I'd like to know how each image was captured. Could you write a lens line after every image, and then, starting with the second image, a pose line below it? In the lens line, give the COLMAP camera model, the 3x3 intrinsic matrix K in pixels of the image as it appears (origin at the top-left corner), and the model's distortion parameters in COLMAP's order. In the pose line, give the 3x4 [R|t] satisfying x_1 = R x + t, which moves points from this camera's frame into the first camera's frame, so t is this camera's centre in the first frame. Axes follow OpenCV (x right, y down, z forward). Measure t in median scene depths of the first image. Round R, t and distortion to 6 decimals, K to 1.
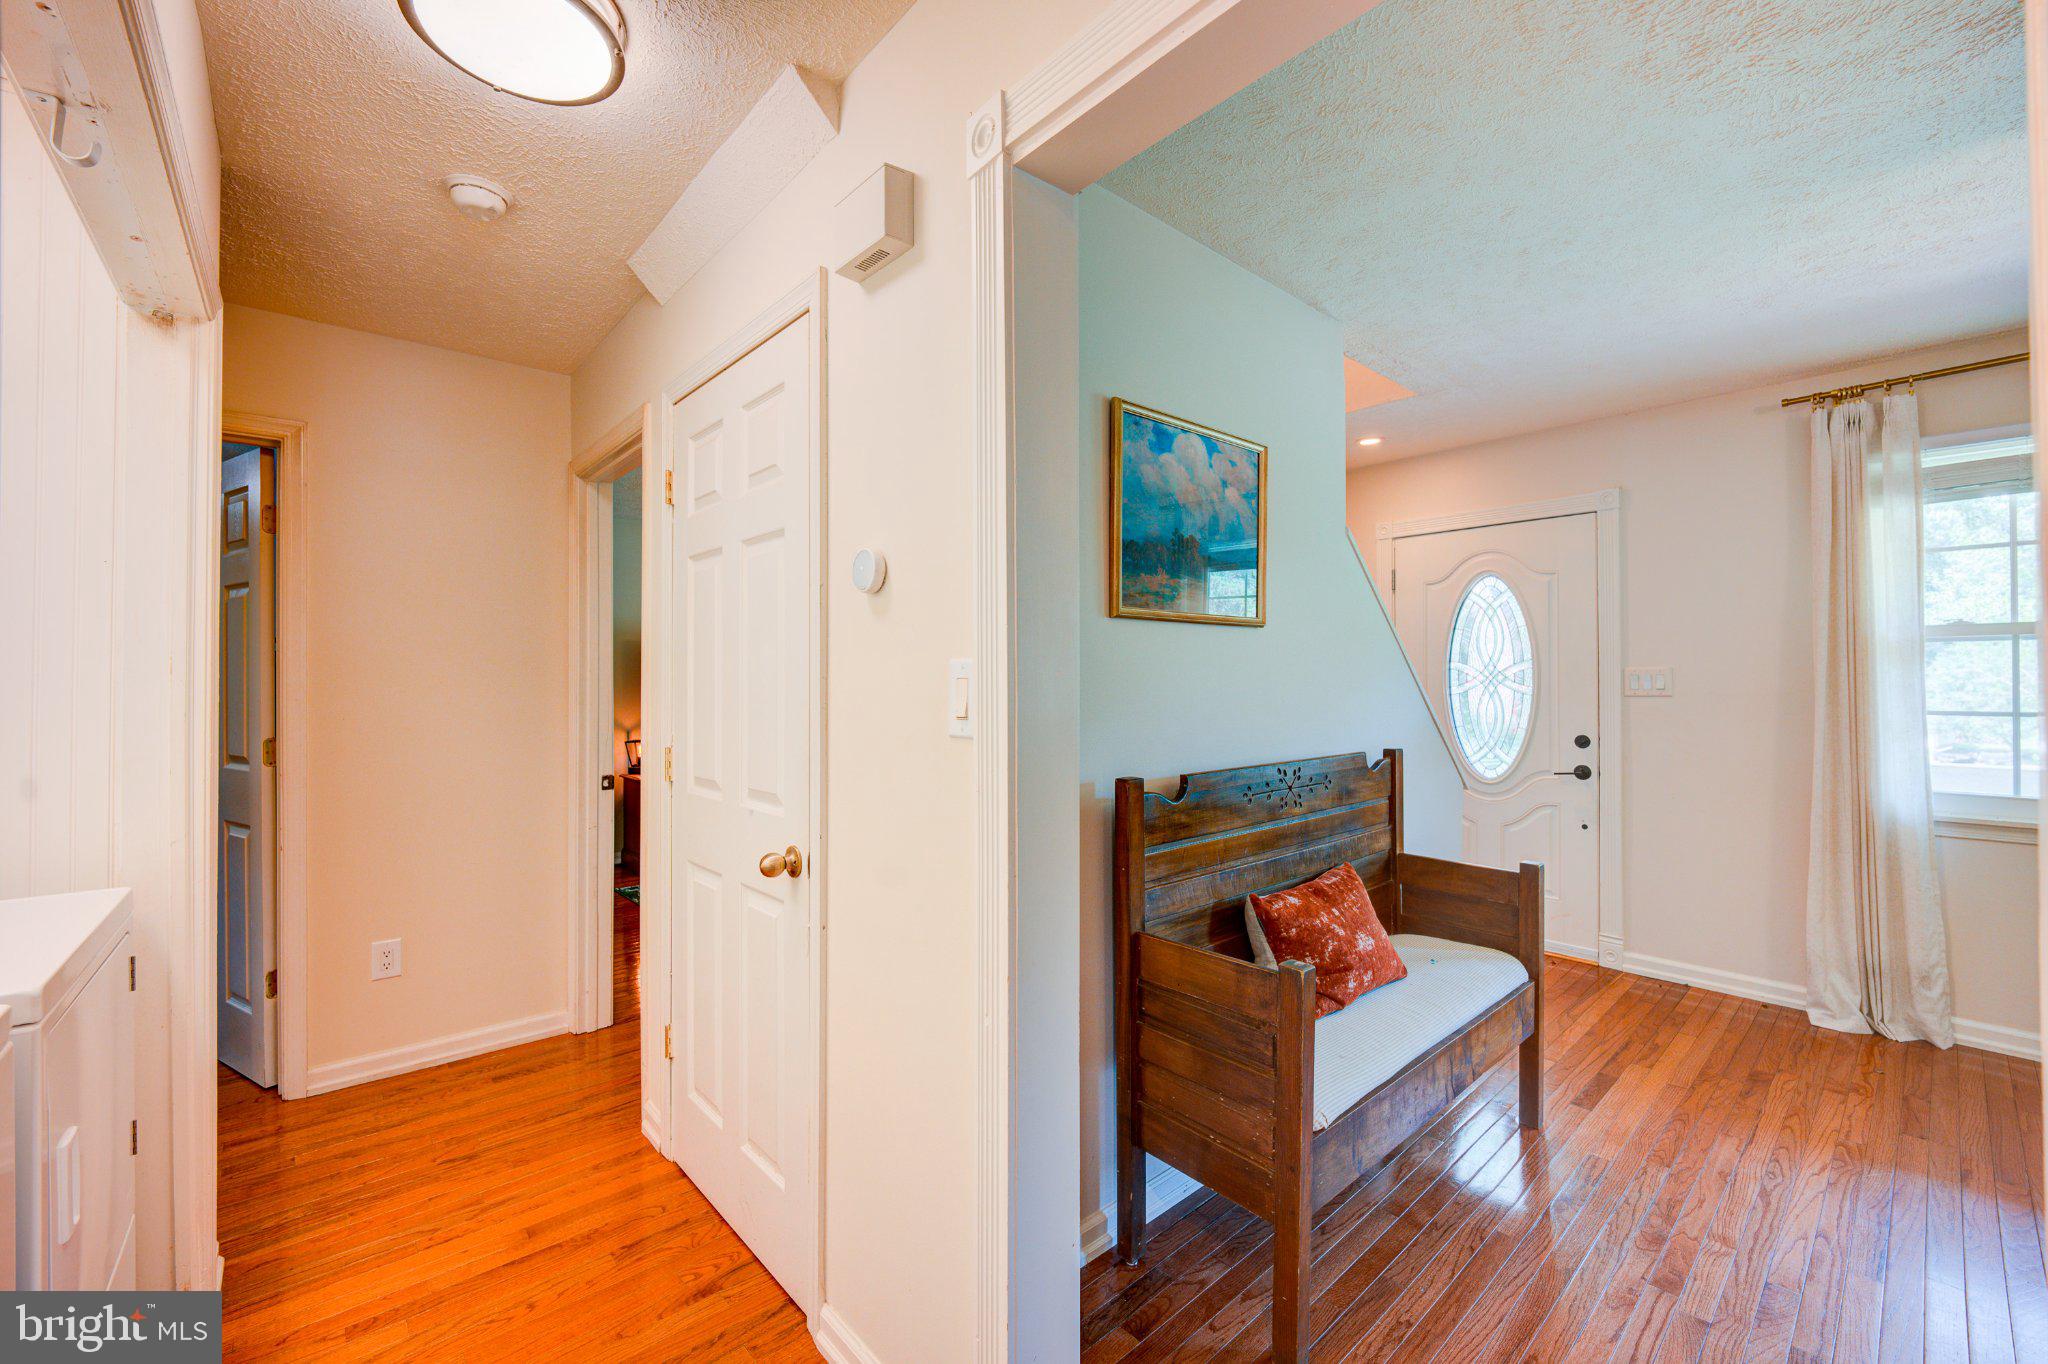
lens RADIAL K [[826.8, 0, 1026.1], [0, 826.8, 676.9], [0, 0, 1]] dist [-0.011814, -0.000026]
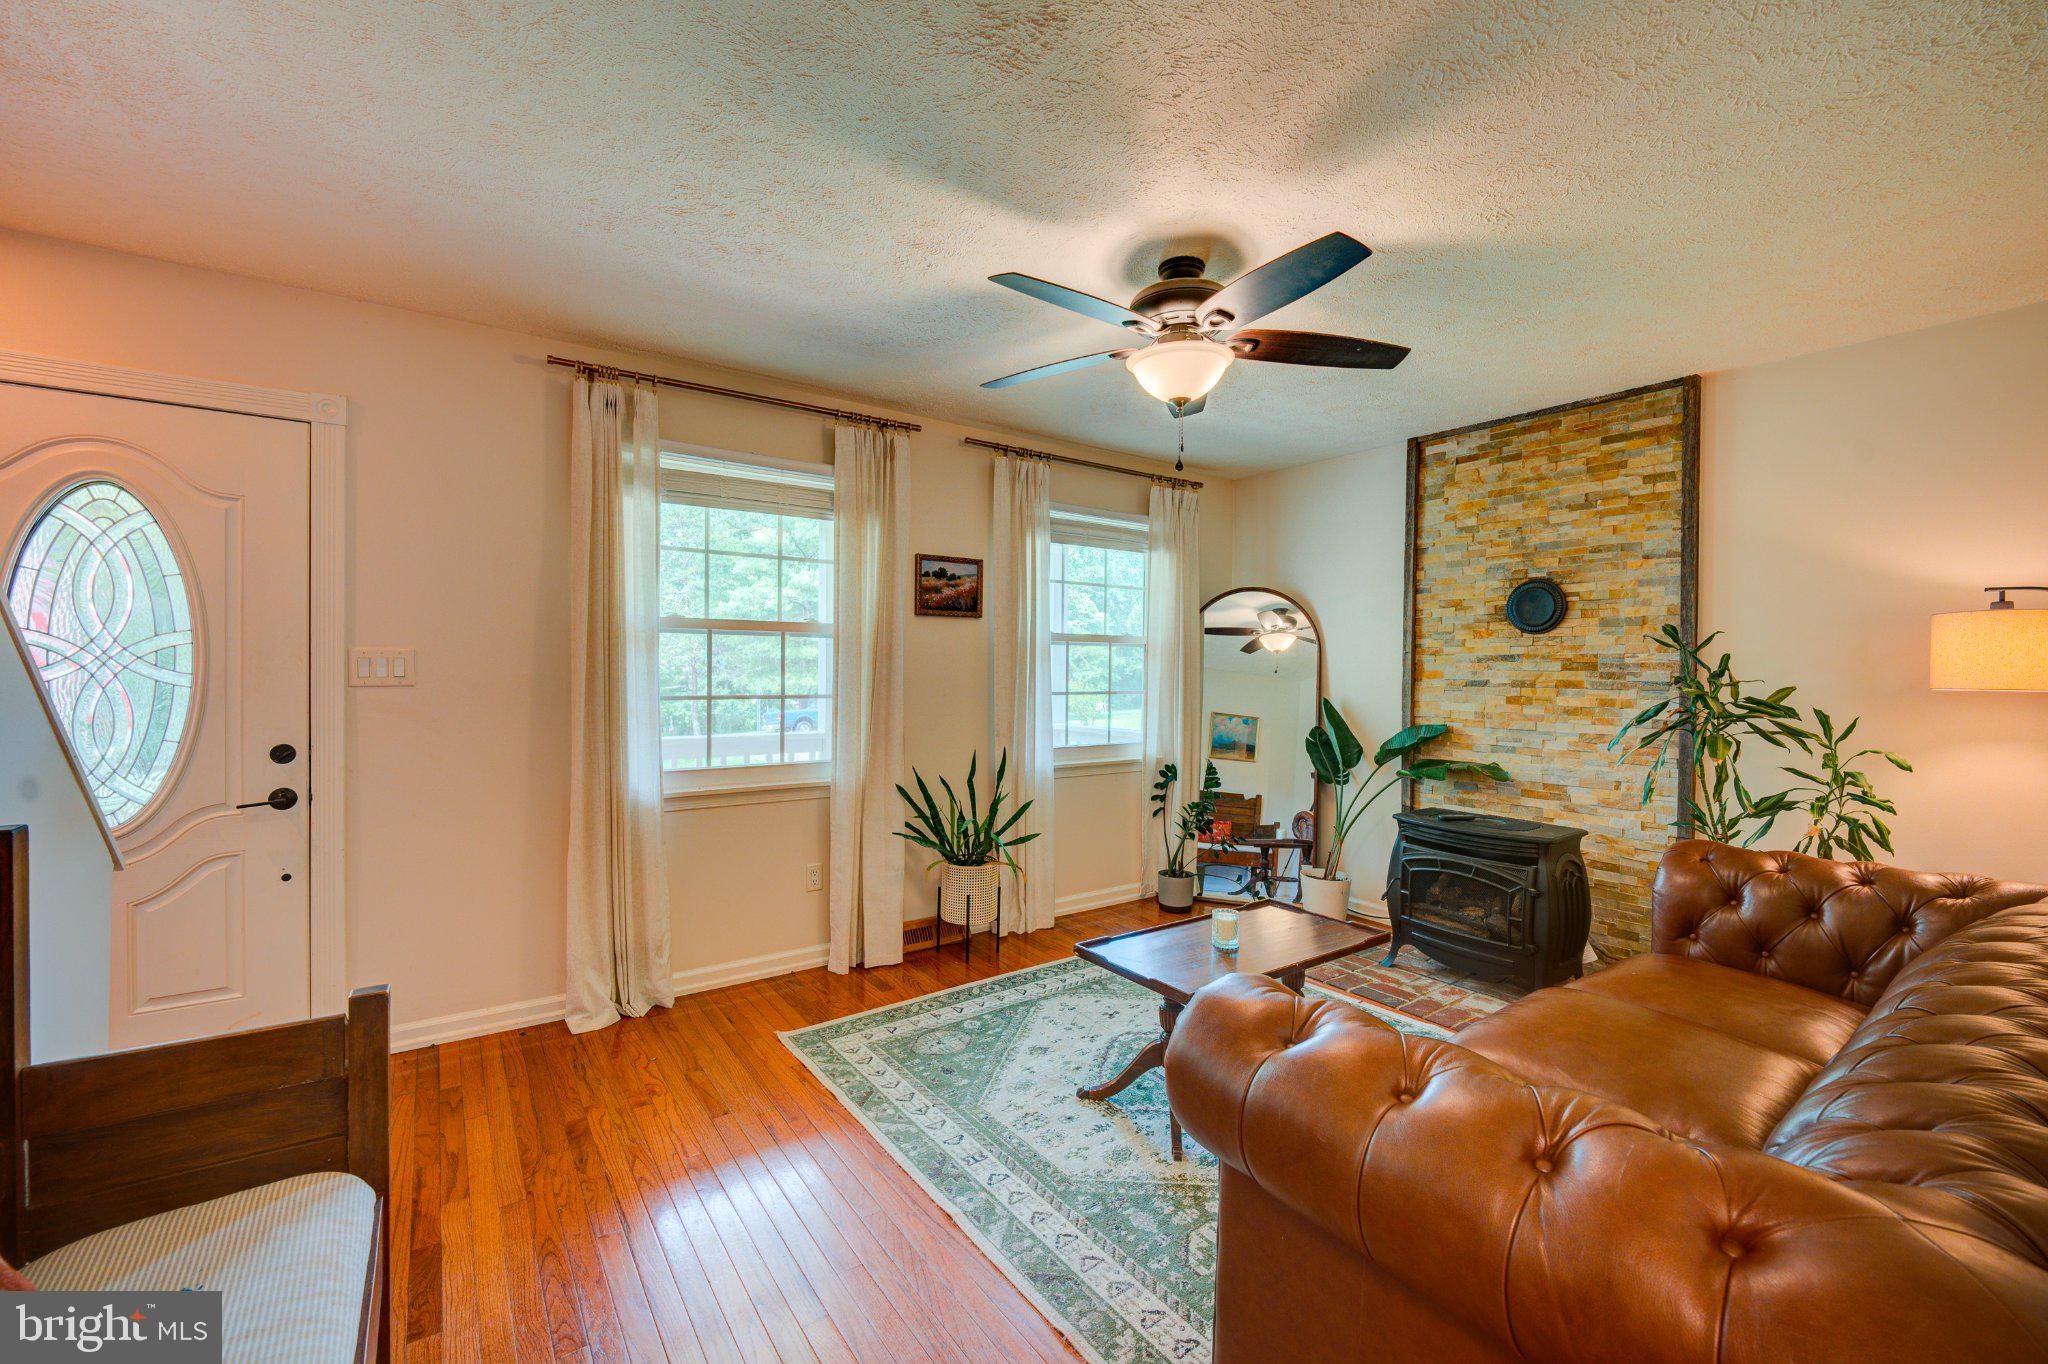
lens RADIAL K [[826.8, 0, 1026.1], [0, 826.8, 676.9], [0, 0, 1]] dist [-0.011814, -0.000026]
pose [[0.103615, -0.008653, 0.994580, 0.081200], [-0.017749, 0.999787, 0.010548, -0.004313], [-0.994459, -0.018746, 0.103439, 0.398222]]
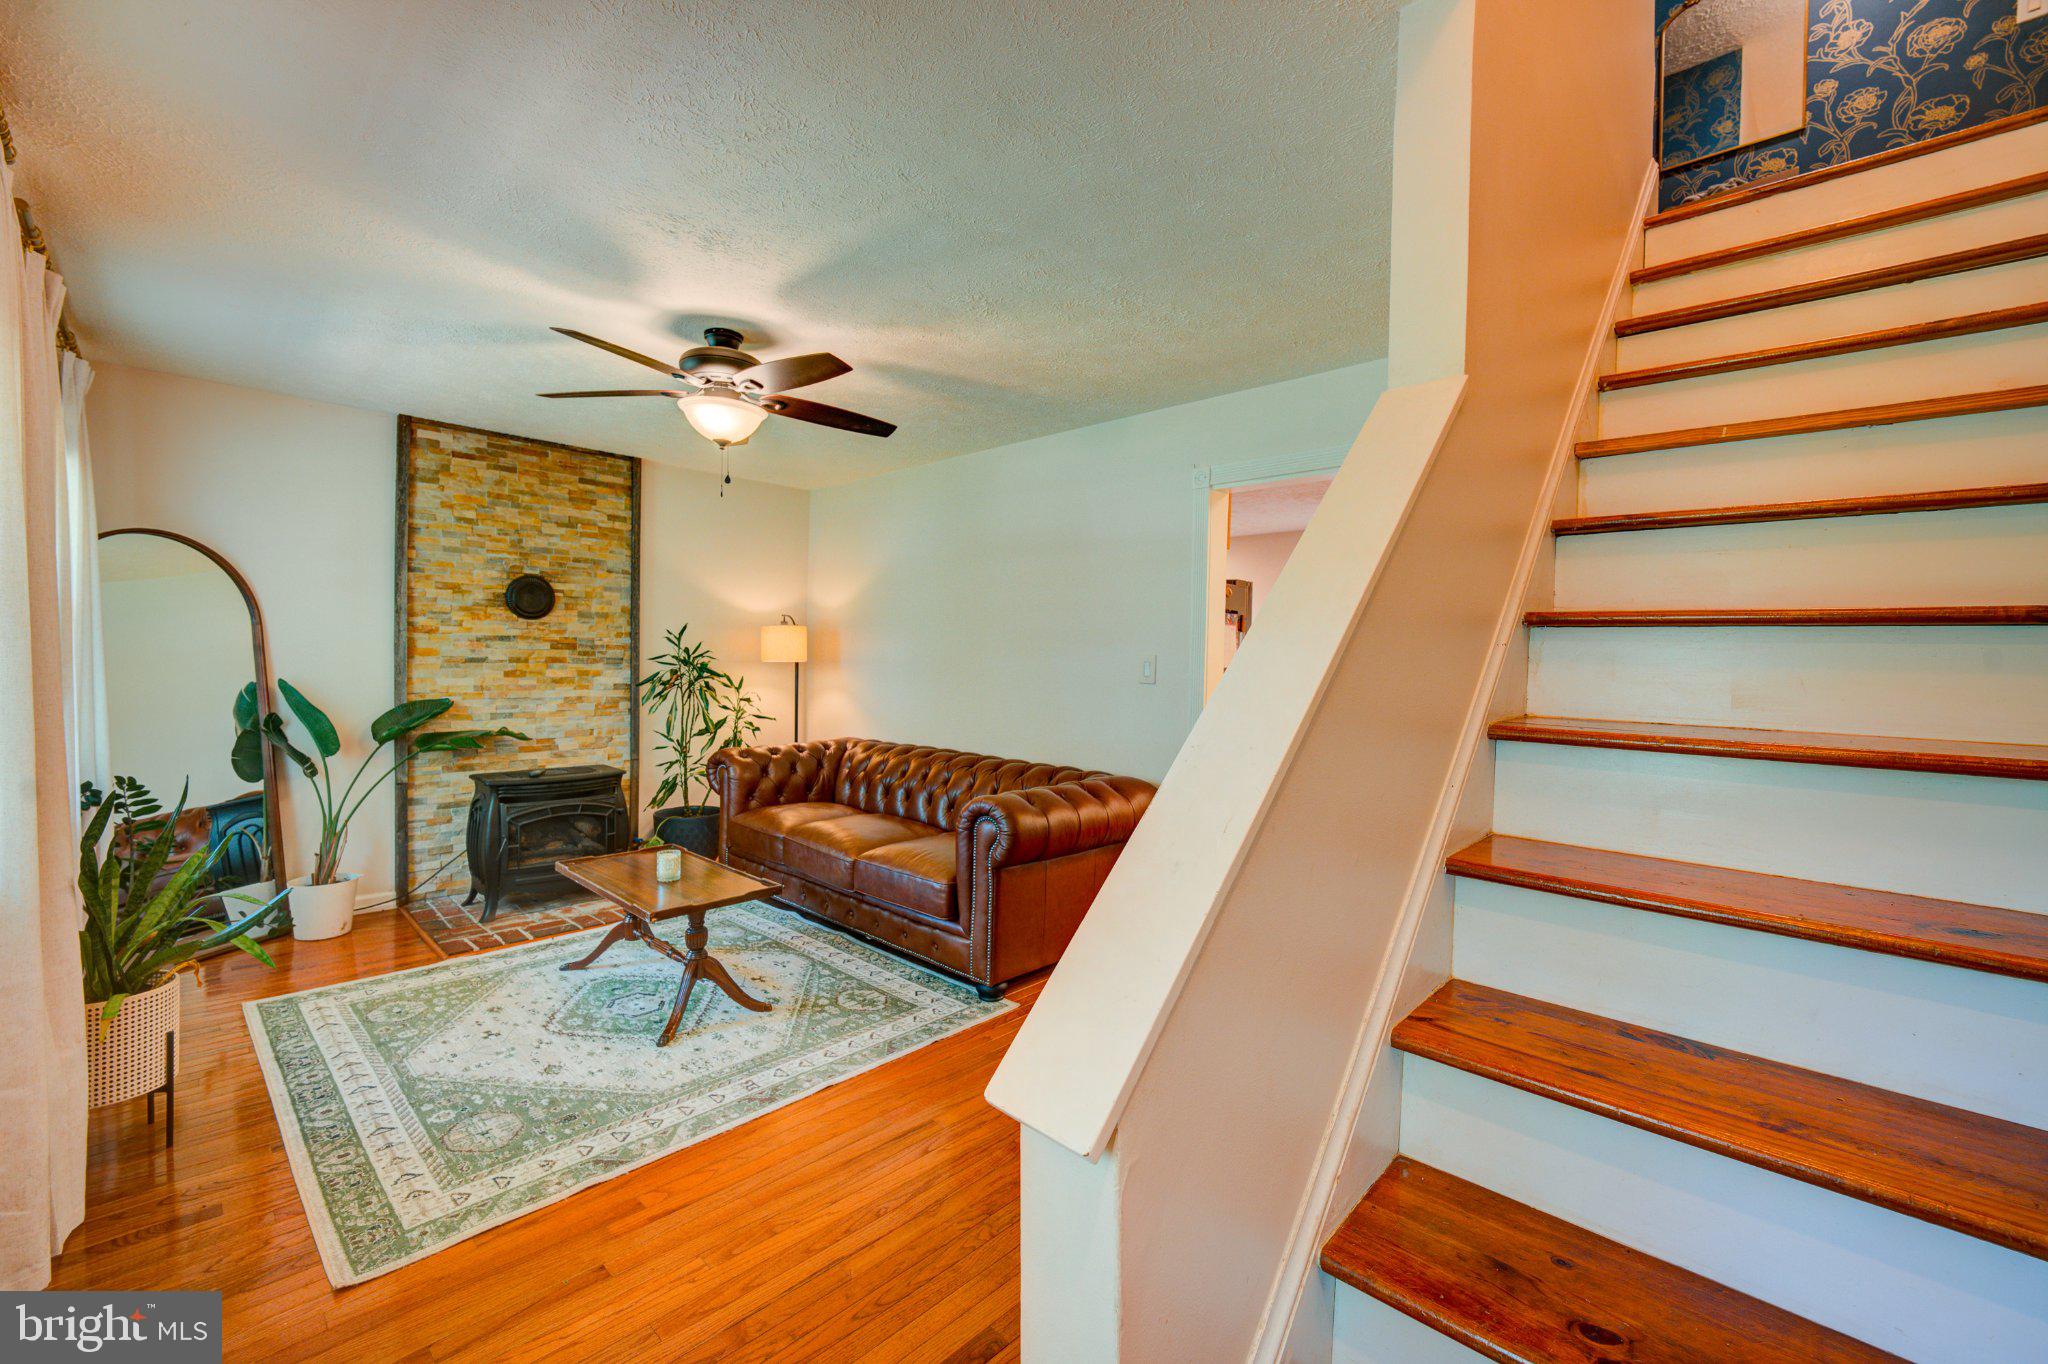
lens RADIAL K [[826.8, 0, 1026.1], [0, 826.8, 676.9], [0, 0, 1]] dist [-0.011814, -0.000026]
pose [[-0.996096, -0.013919, -0.087168, 0.596975], [-0.015239, 0.999779, 0.014498, 0.000918], [0.086947, 0.015770, -0.996088, 1.356459]]
